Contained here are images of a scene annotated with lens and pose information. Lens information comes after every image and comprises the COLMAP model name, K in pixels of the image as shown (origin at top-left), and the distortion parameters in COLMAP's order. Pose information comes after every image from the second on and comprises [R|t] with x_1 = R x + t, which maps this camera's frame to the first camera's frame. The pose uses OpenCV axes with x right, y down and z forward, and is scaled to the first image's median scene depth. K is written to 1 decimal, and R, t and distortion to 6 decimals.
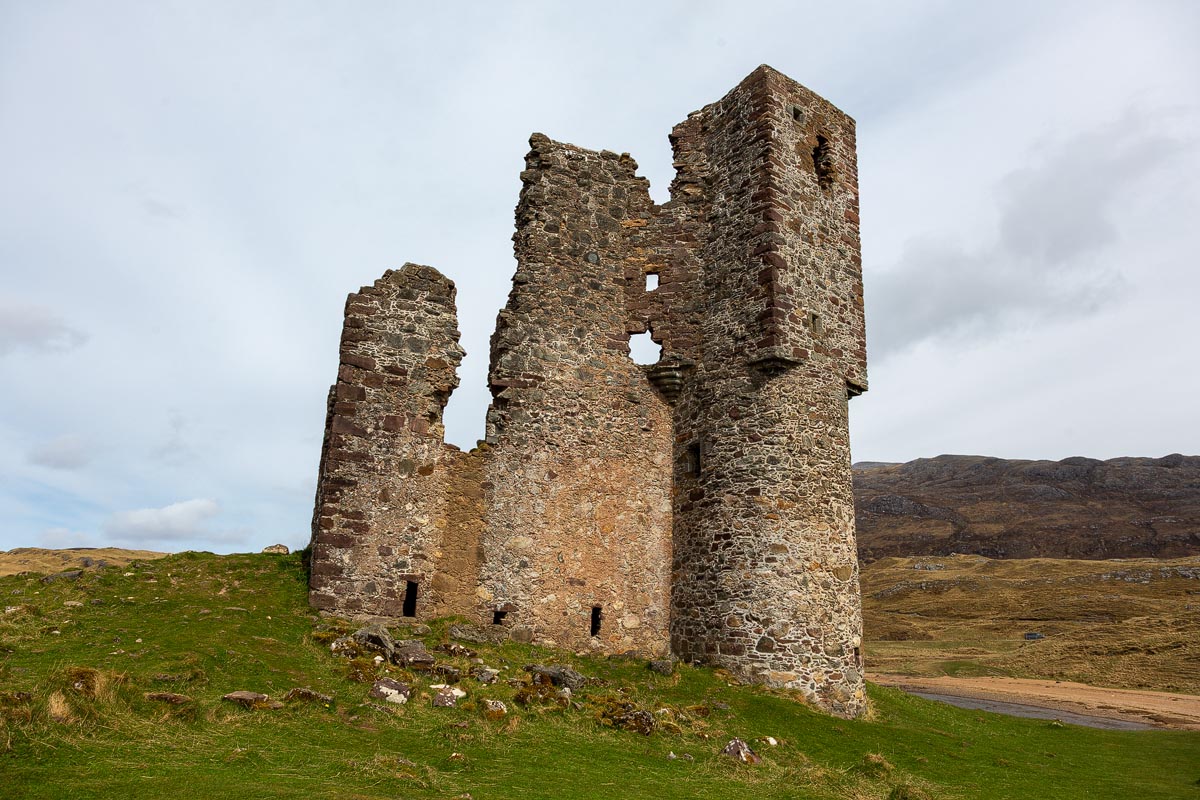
lens RADIAL K [[794.0, 0, 598.7], [0, 794.0, 399.7], [0, 0, 1]] dist [0.005122, 0.004599]
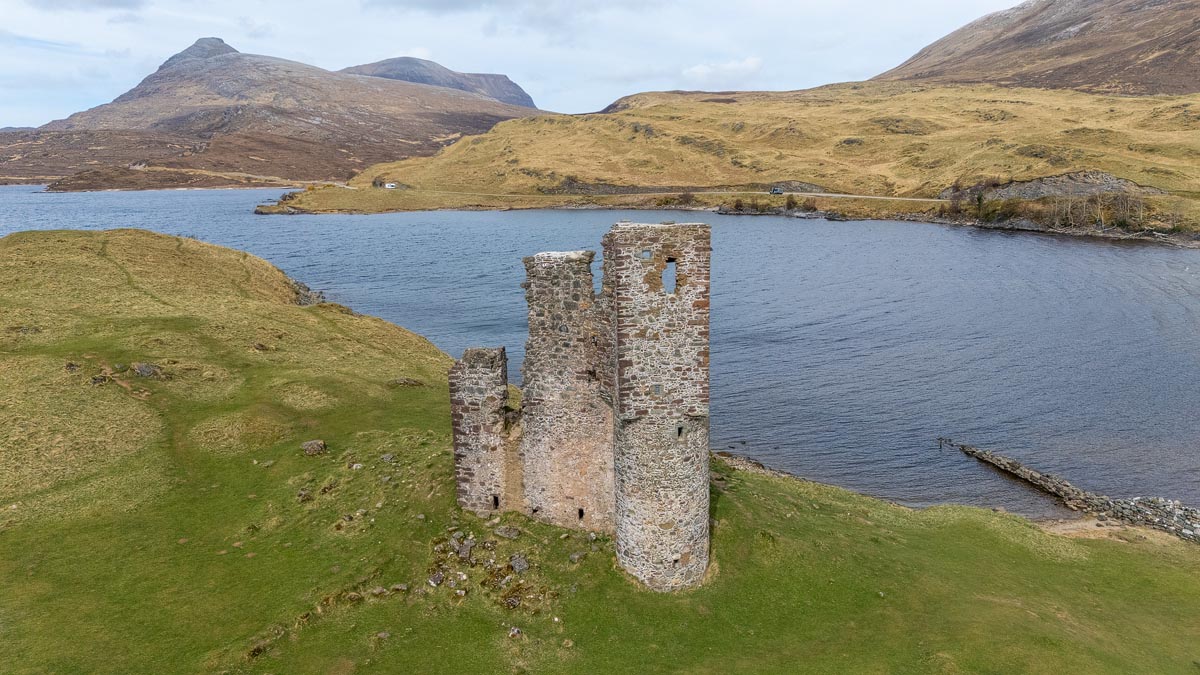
lens RADIAL K [[881.4, 0, 600.1], [0, 881.4, 329.3], [0, 0, 1]] dist [0.081901, -0.069335]
pose [[0.806613, 0.063839, -0.587622, 1.258172], [0.217324, 0.892485, 0.395274, -0.973255], [0.549678, -0.446537, 0.706016, -0.347290]]
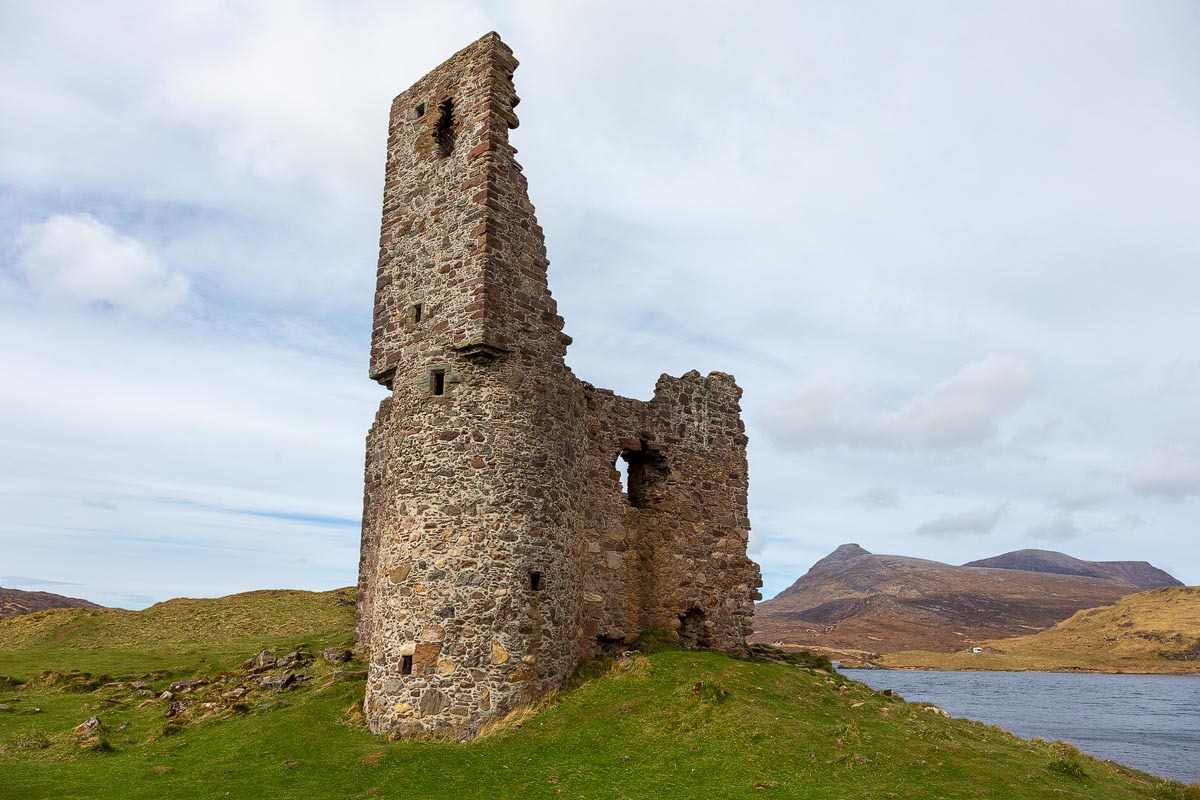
lens RADIAL K [[794.0, 0, 600.0], [0, 794.0, 398.9], [0, 0, 1]] dist [0.005122, 0.004599]
pose [[0.239685, -0.325972, -0.914491, 1.137424], [0.287309, 0.923572, -0.253906, 0.296363], [0.927364, -0.201884, 0.315021, 0.866142]]
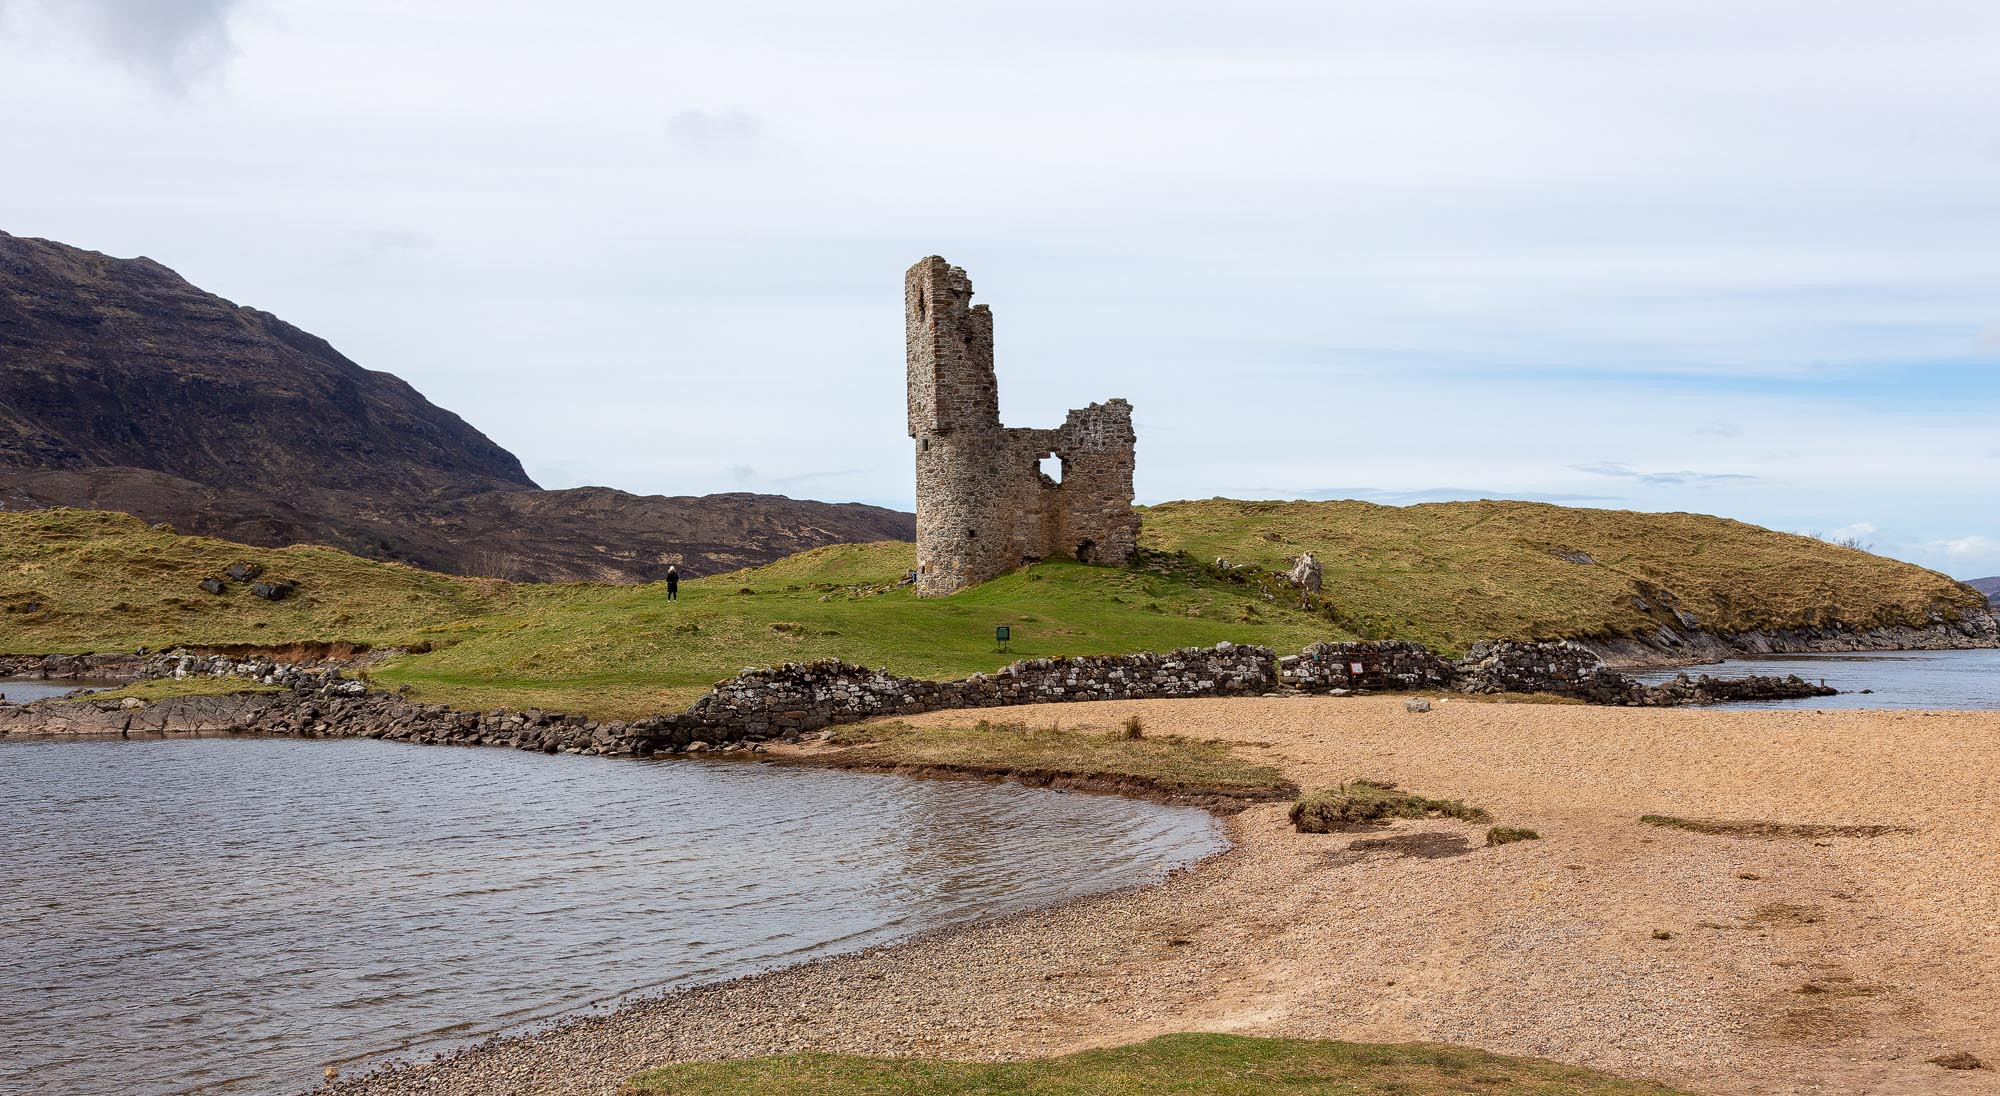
lens RADIAL K [[2013.9, 0, 985.2], [0, 2013.9, 555.9], [0, 0, 1]] dist [0.025865, 0.000000]
pose [[-0.289368, -0.059232, -0.955384, 4.796185], [0.278099, 0.949831, -0.143118, 0.975266], [0.915930, -0.307105, -0.258378, 2.257960]]
